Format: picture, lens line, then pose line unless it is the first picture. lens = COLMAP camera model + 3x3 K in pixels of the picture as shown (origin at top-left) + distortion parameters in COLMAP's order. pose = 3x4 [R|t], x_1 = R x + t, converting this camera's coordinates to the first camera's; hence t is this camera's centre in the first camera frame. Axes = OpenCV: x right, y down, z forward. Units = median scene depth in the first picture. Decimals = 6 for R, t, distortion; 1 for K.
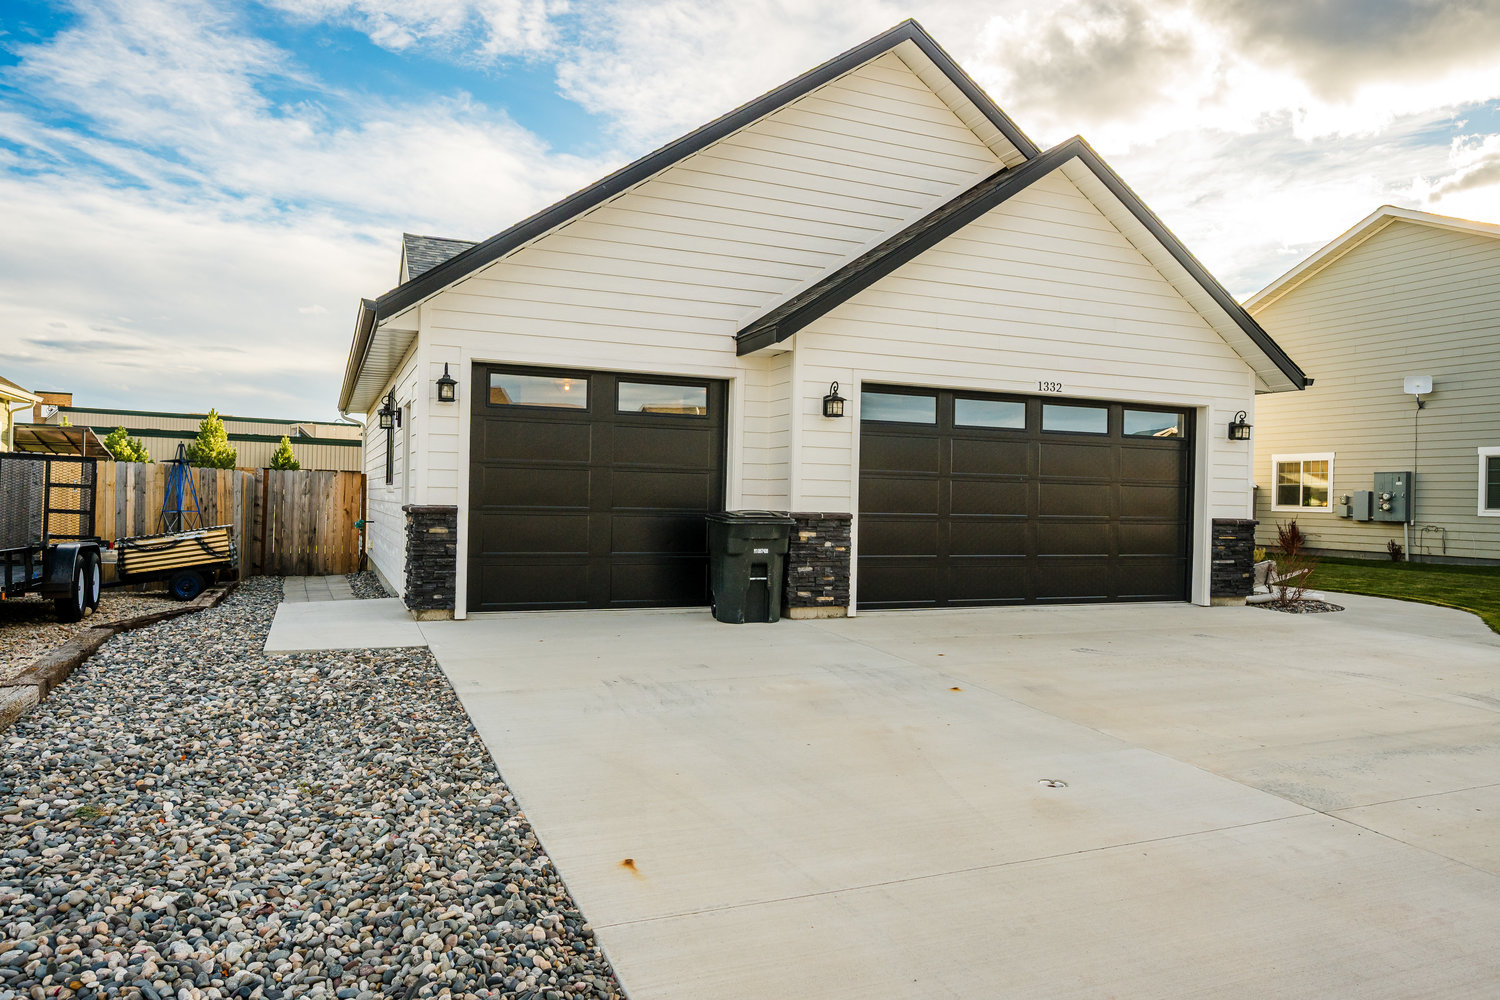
lens RADIAL K [[990.4, 0, 756.3], [0, 990.4, 498.9], [0, 0, 1]] dist [0.005695, 0.000429]
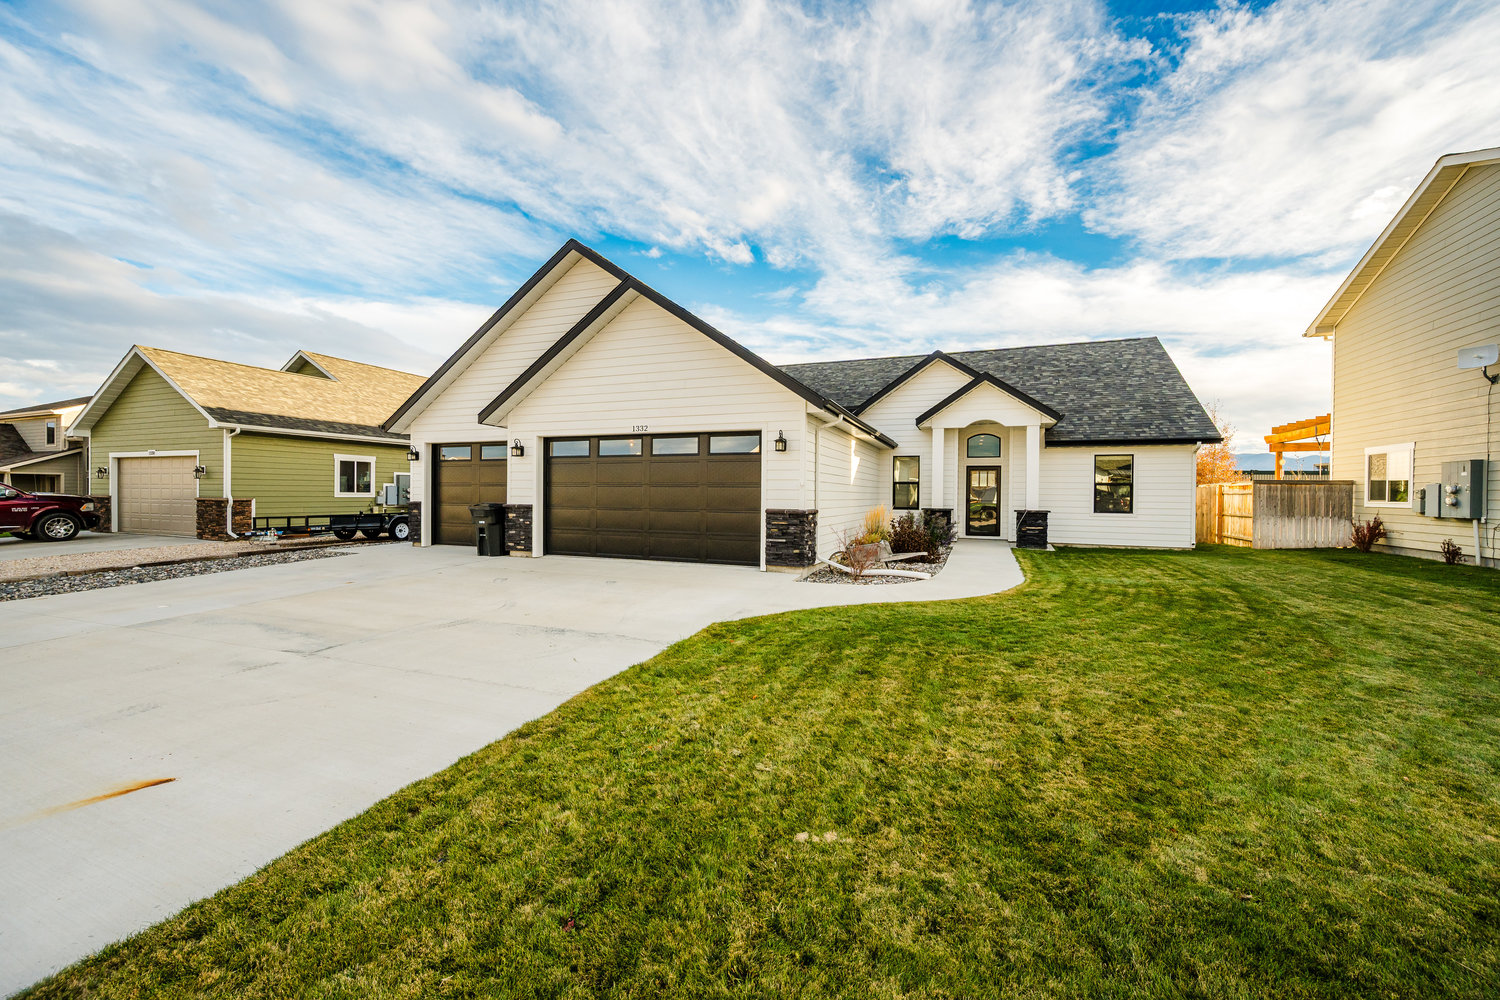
lens RADIAL K [[586.0, 0, 761.7], [0, 586.0, 504.0], [0, 0, 1]] dist [-0.003289, 0.000385]
pose [[0.722283, -0.005357, -0.691577, 0.561615], [0.005777, 0.999982, -0.001713, 0.008197], [0.691574, -0.002759, 0.722300, 0.217330]]
